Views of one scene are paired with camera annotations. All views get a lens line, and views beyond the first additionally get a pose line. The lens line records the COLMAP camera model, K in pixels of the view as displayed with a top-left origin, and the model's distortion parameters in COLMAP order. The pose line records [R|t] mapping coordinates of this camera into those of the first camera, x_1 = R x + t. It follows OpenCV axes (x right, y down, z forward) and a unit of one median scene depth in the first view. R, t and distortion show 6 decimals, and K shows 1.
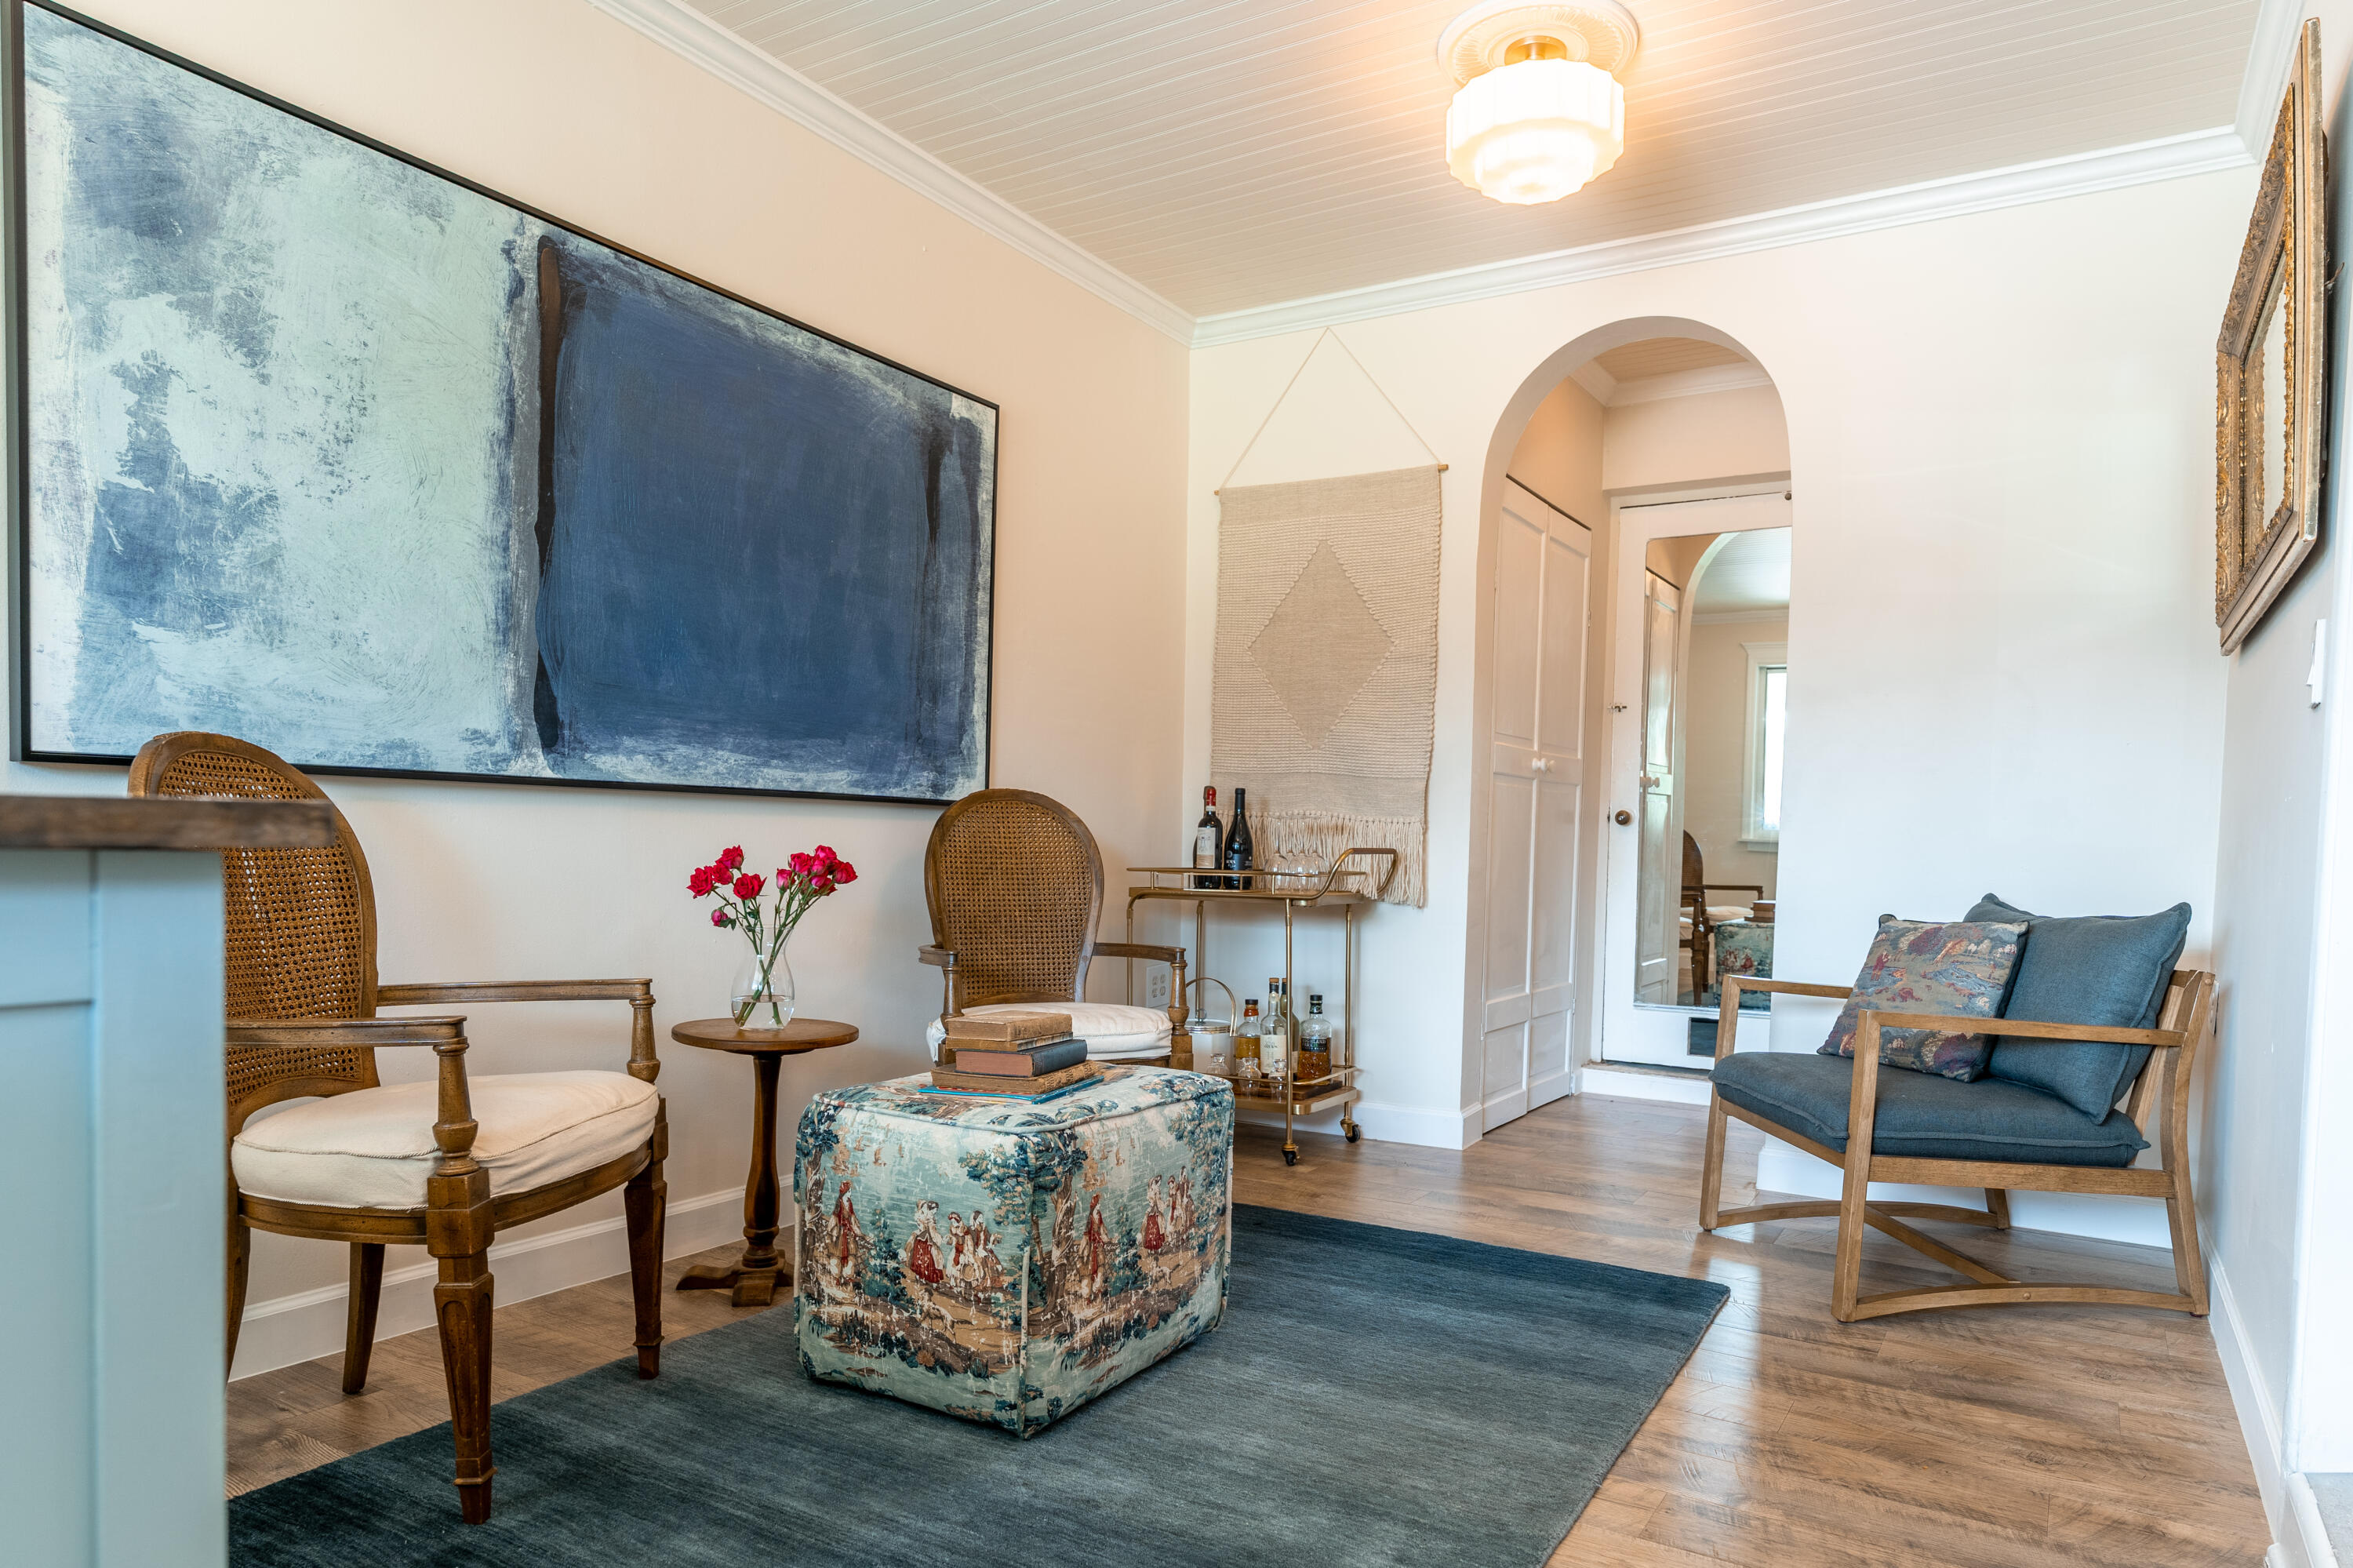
lens RADIAL K [[1474.4, 0, 1206.8], [0, 1474.4, 901.4], [0, 0, 1]] dist [0.002186, 0.003710]
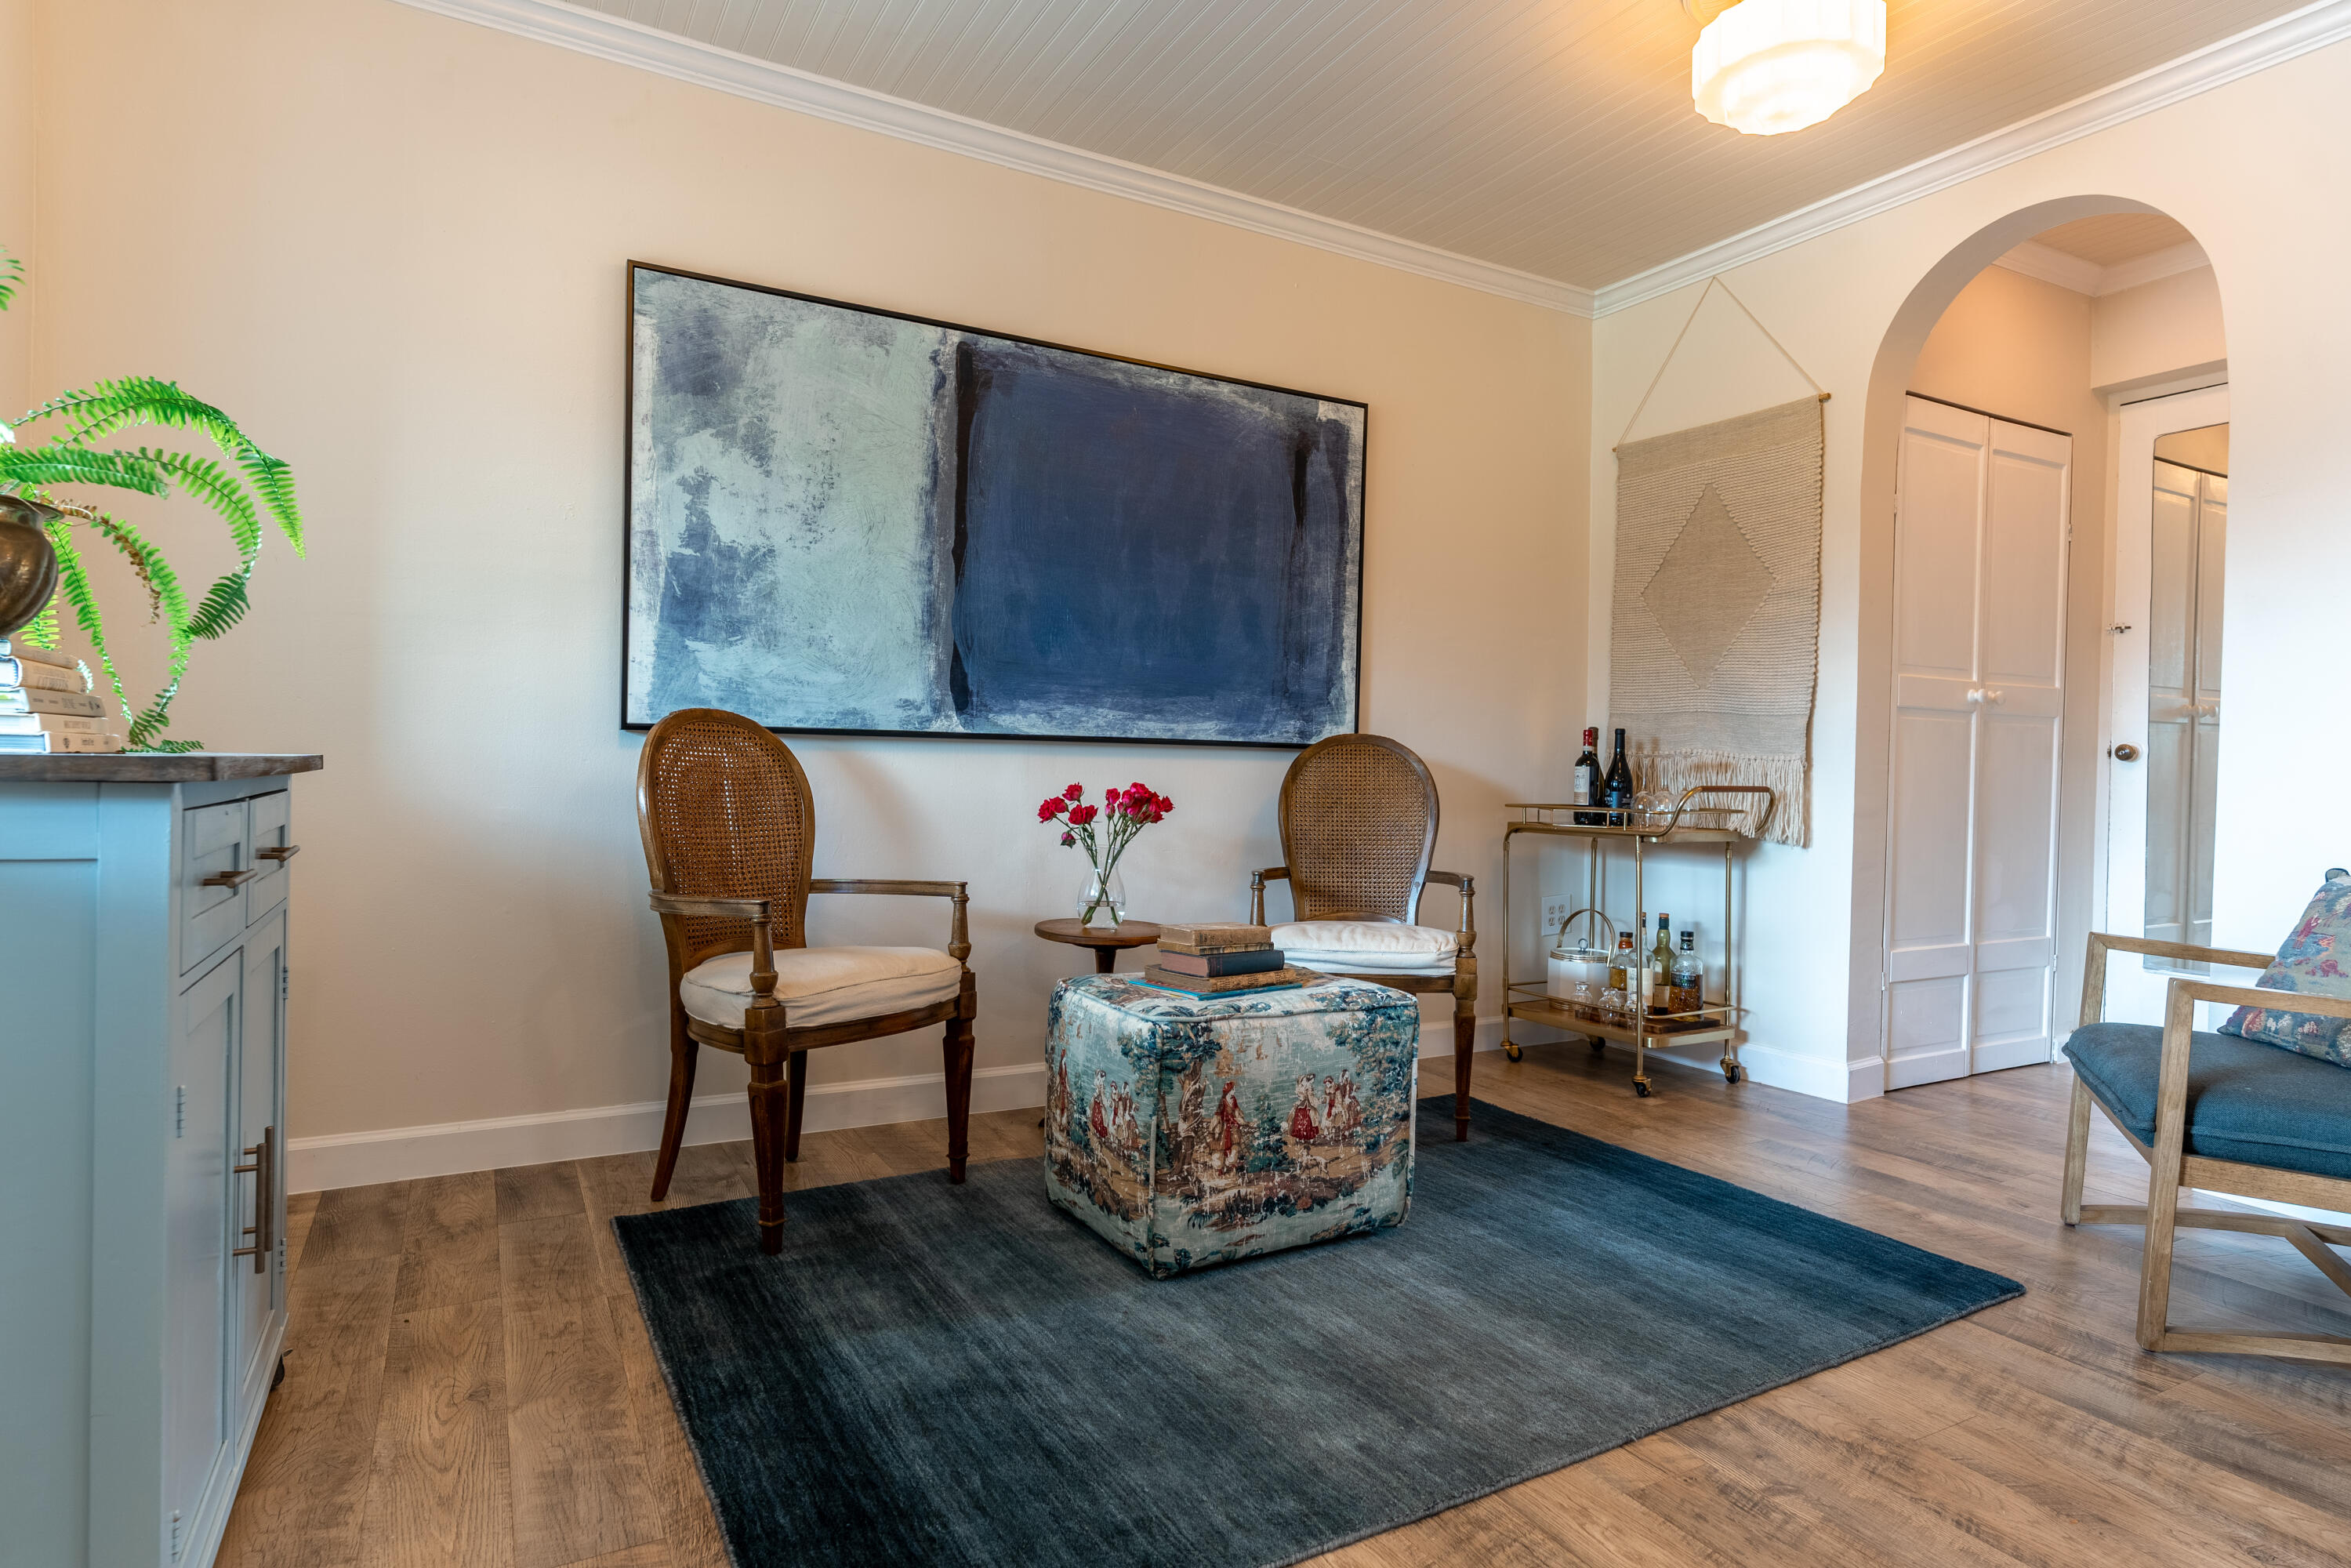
lens RADIAL K [[1320.8, 0, 1178.2], [0, 1320.8, 781.0], [0, 0, 1]] dist [-0.005888, 0.003418]
pose [[0.857292, 0.000038, -0.514830, 0.347752], [-0.020892, 0.999179, -0.034716, -0.001274], [0.514406, 0.040518, 0.856589, 0.061077]]
